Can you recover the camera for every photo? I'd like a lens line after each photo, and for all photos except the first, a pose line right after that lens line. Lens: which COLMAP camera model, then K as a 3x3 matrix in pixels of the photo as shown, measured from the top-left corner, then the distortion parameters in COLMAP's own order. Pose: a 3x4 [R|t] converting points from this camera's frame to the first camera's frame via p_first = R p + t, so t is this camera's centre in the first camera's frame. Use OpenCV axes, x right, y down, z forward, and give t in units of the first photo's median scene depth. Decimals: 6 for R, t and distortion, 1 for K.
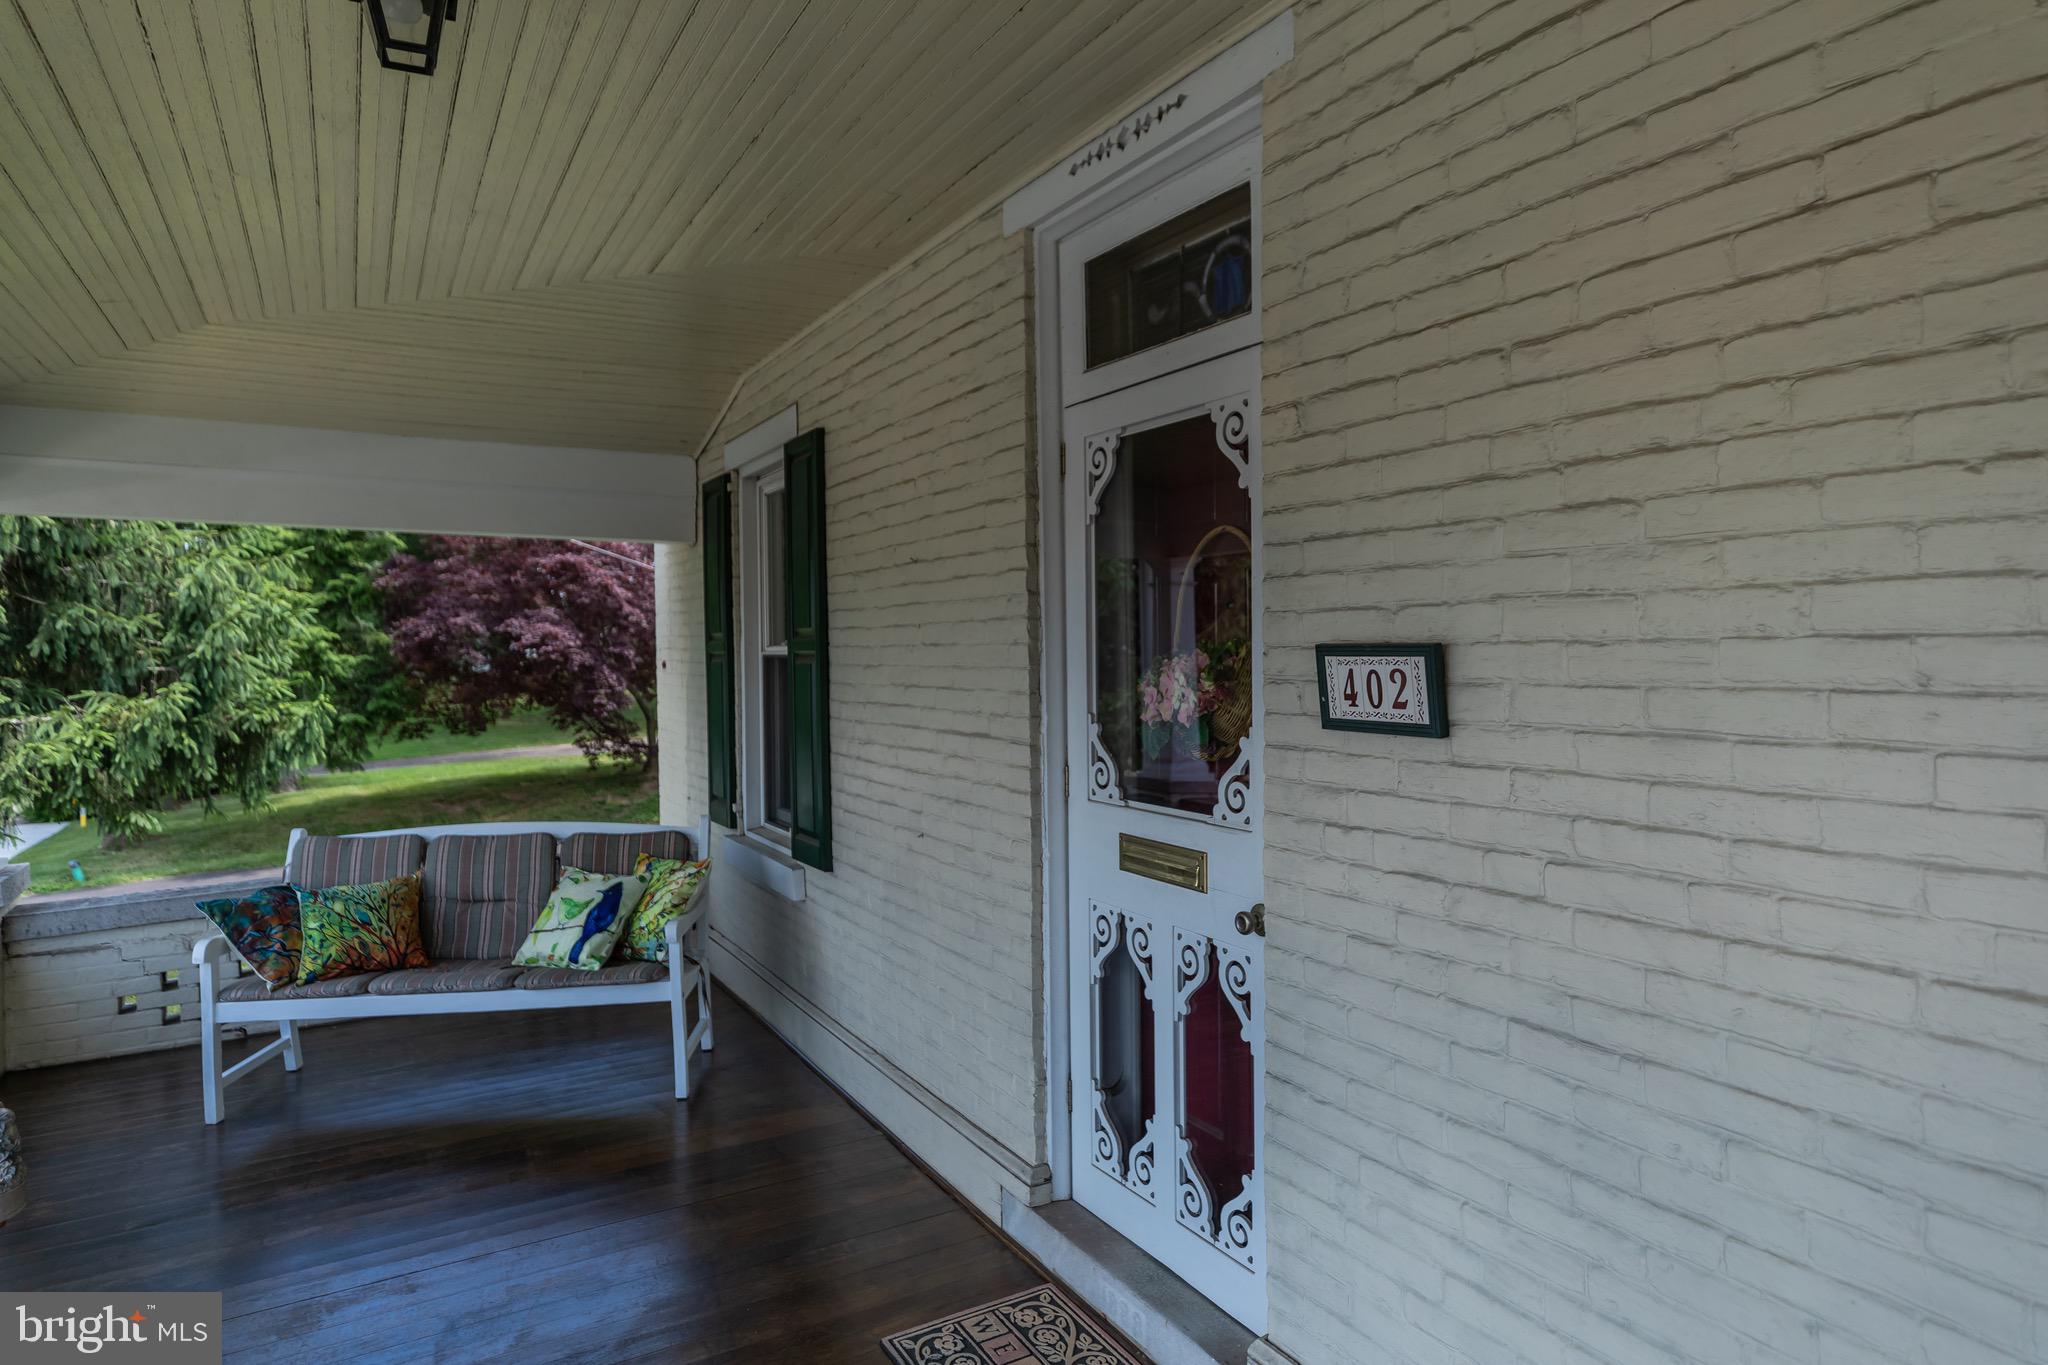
lens RADIAL K [[1184.7, 0, 1030.5], [0, 1184.7, 677.3], [0, 0, 1]] dist [-0.000919, -0.000349]
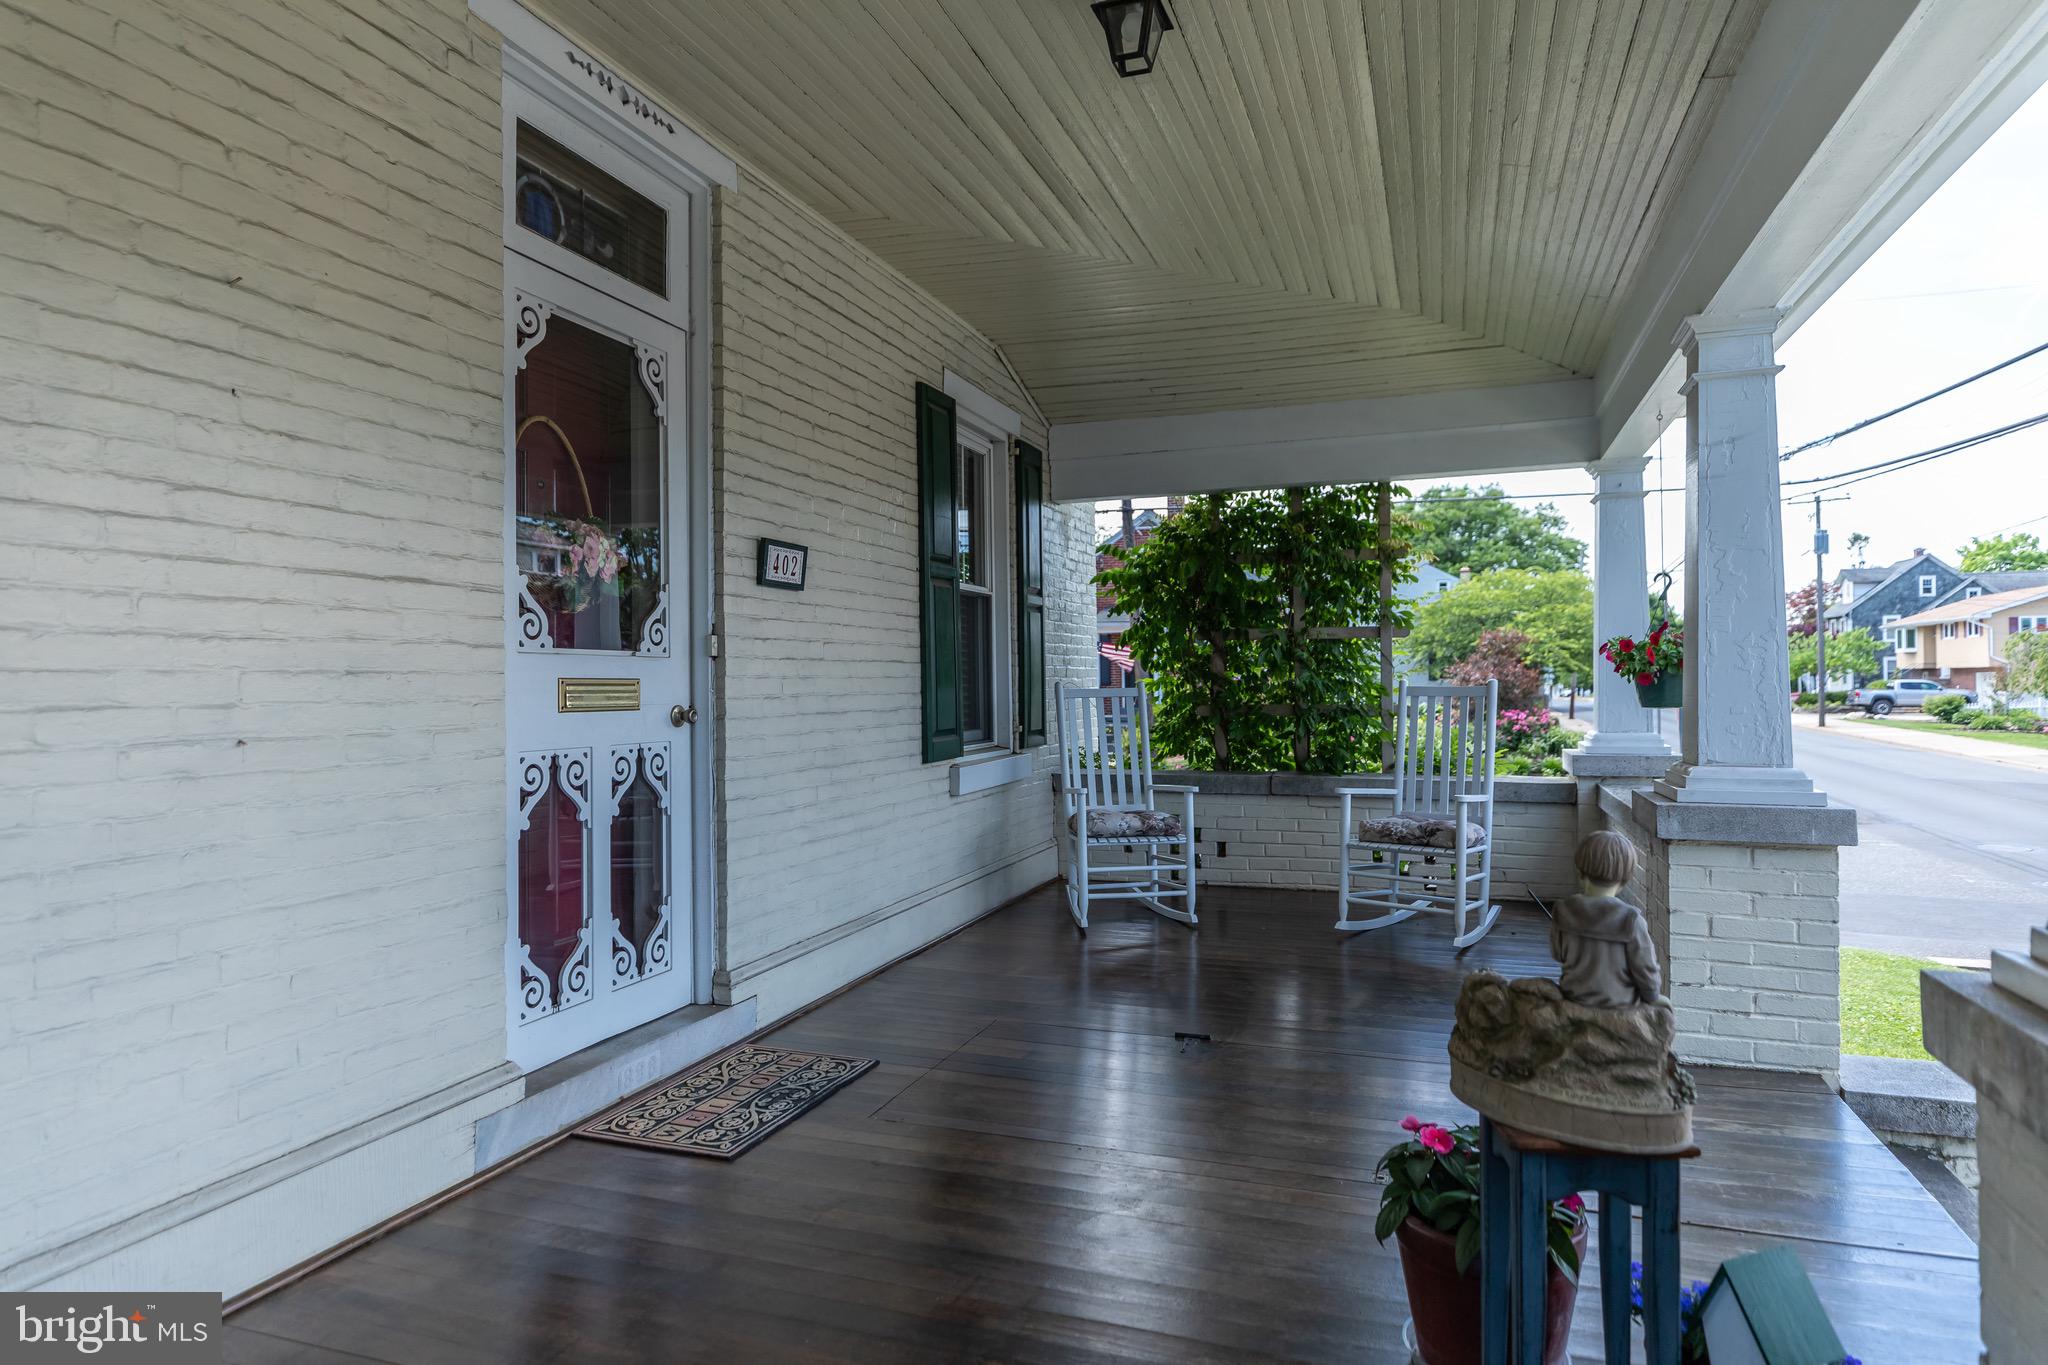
lens RADIAL K [[1184.7, 0, 1030.5], [0, 1184.7, 677.3], [0, 0, 1]] dist [-0.000919, -0.000349]
pose [[-0.649387, 0.021460, 0.760156, -1.024440], [0.035940, 0.999351, 0.002490, 0.143895], [-0.759609, 0.028937, -0.649736, 1.379288]]
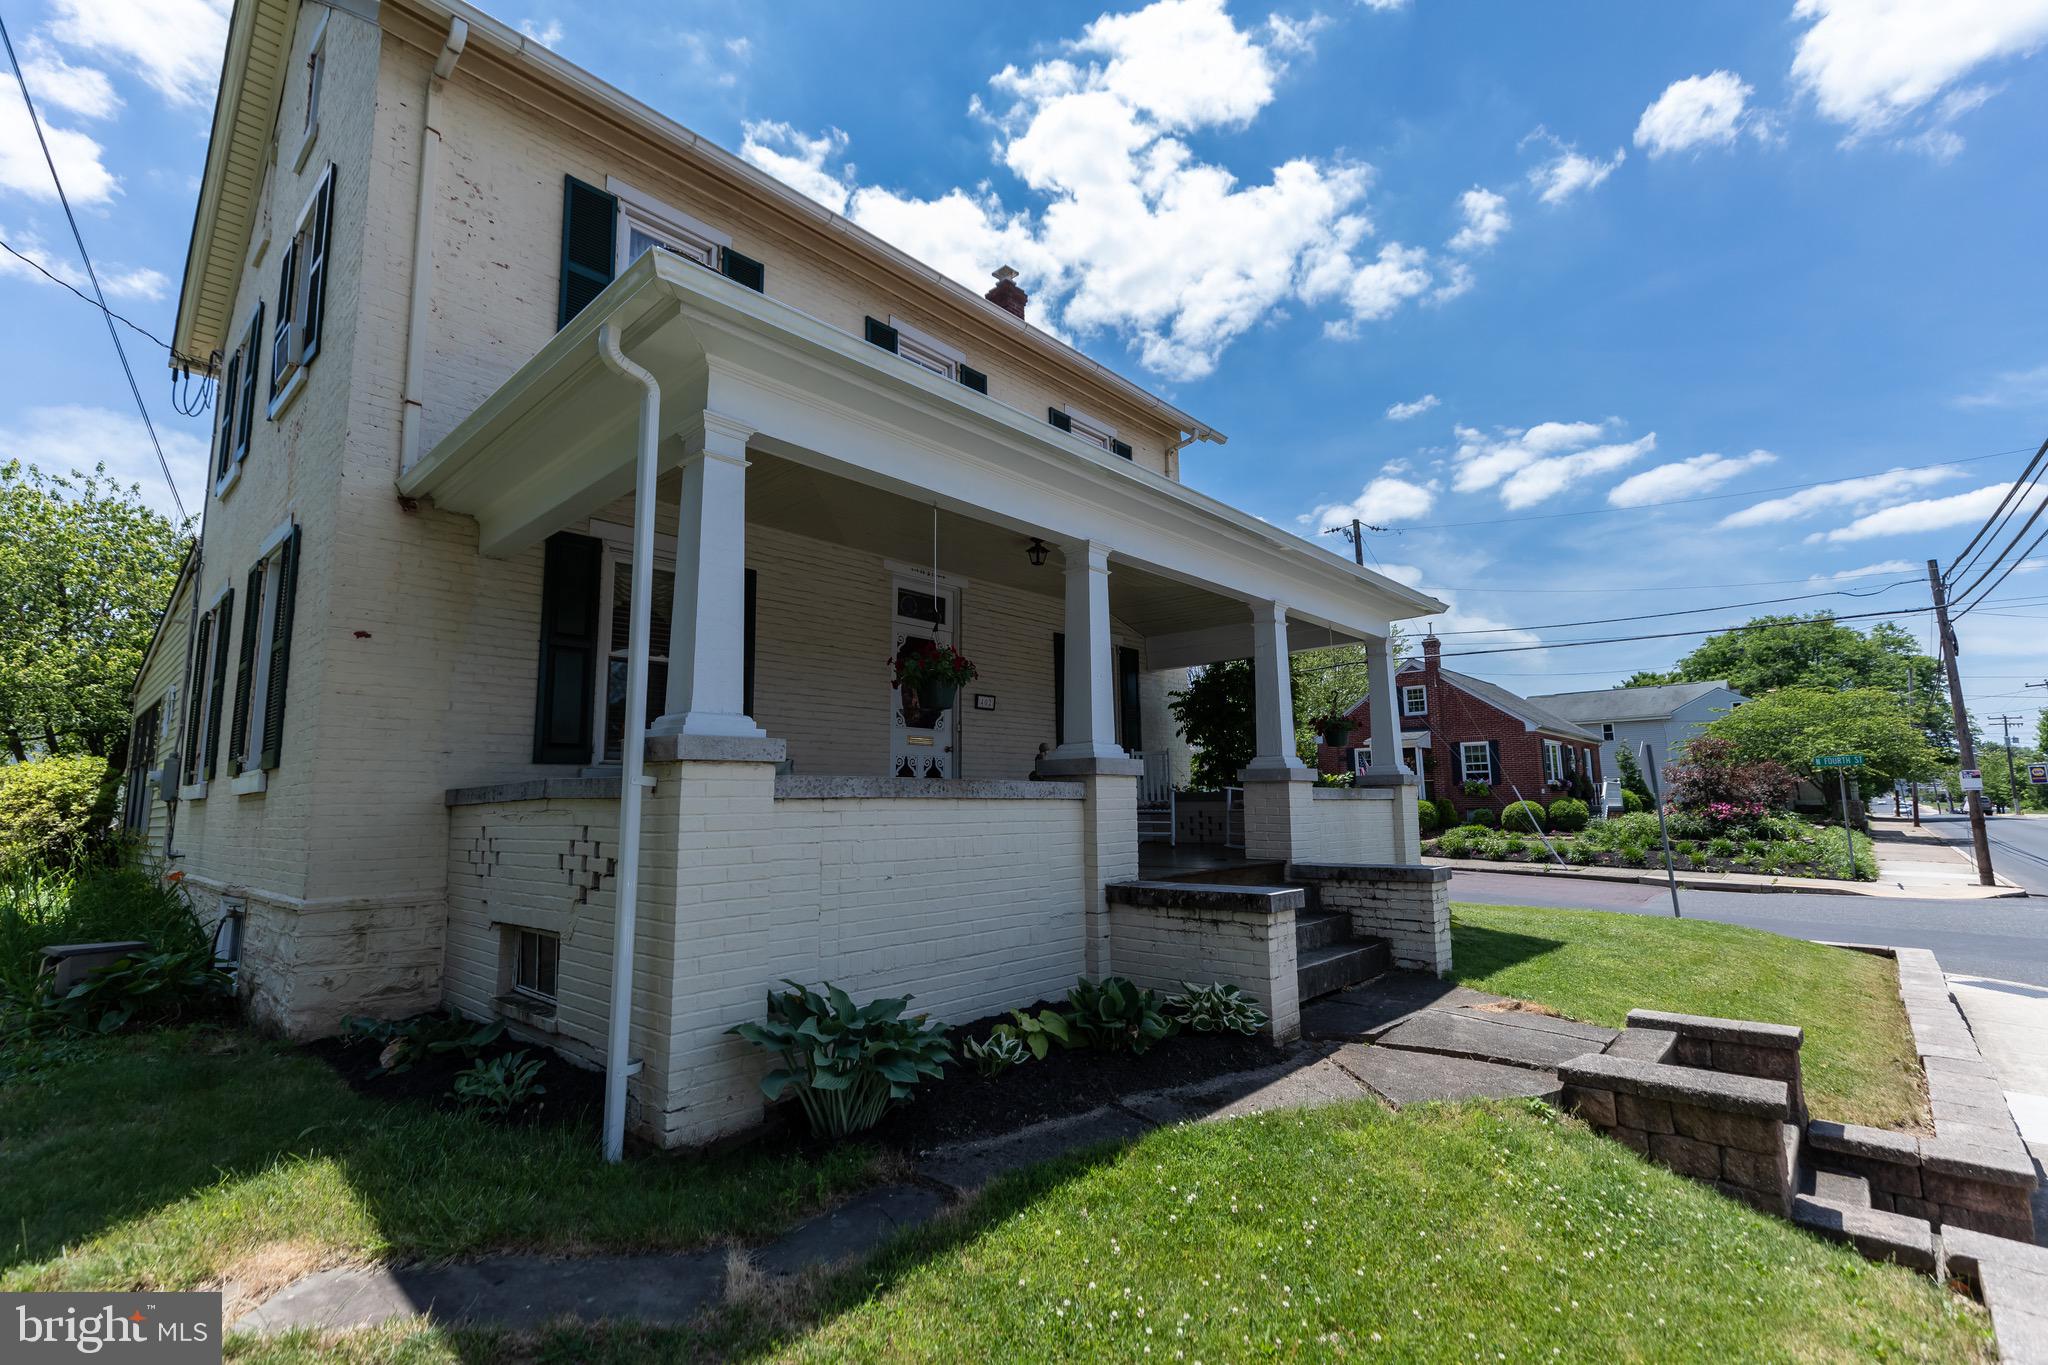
lens RADIAL K [[911.4, 0, 1031.0], [0, 911.4, 685.1], [0, 0, 1]] dist [0.003561, -0.000054]
pose [[-0.304414, 0.142511, 0.941819, -2.910255], [0.038408, 0.989777, -0.137354, 0.397657], [-0.951765, -0.005639, -0.306775, 1.542729]]
